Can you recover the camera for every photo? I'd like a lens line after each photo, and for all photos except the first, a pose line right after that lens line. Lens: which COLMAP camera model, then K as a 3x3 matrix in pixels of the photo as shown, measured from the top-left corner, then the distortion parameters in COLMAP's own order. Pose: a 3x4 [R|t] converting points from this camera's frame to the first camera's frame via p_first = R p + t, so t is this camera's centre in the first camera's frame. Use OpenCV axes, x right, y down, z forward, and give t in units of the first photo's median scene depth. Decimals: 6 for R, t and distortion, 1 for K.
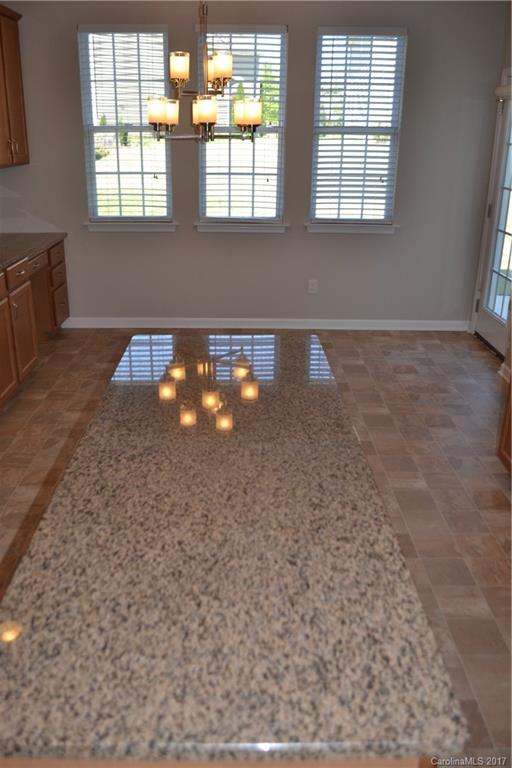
lens RADIAL K [[667.3, 0, 227.0], [0, 667.3, 393.9], [0, 0, 1]] dist [-0.078679, 0.006966]
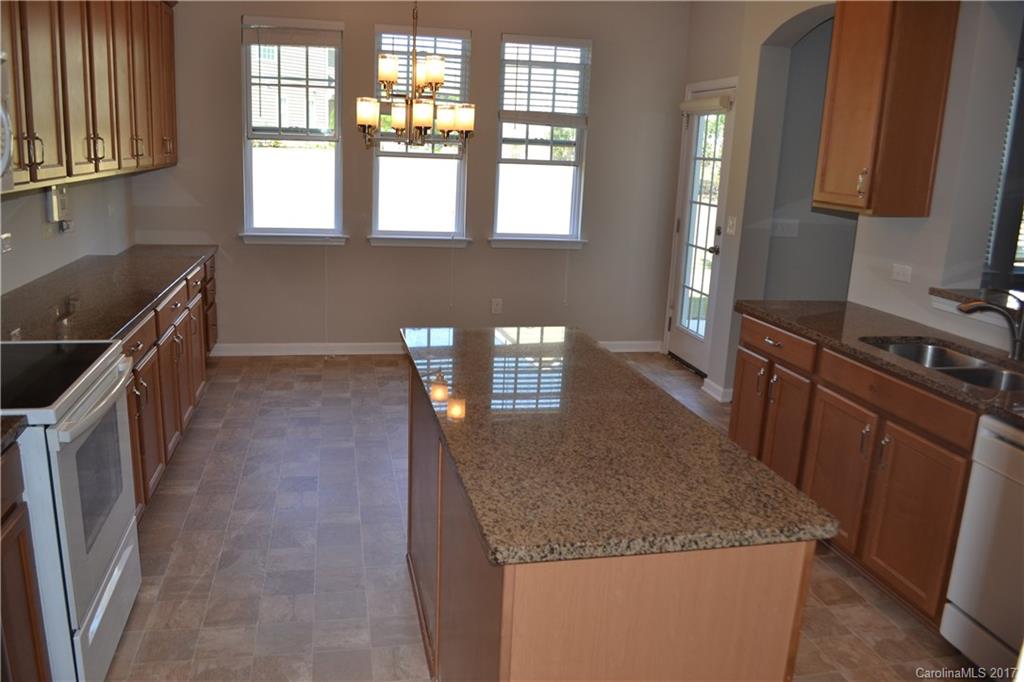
lens RADIAL K [[811.6, 0, 516.6], [0, 811.6, 358.9], [0, 0, 1]] dist [-0.082516, 0.010324]
pose [[0.976589, -0.017804, 0.214377, -0.097950], [0.042948, 0.992643, -0.113207, 0.043530], [-0.210785, 0.119764, 0.970168, -0.089433]]
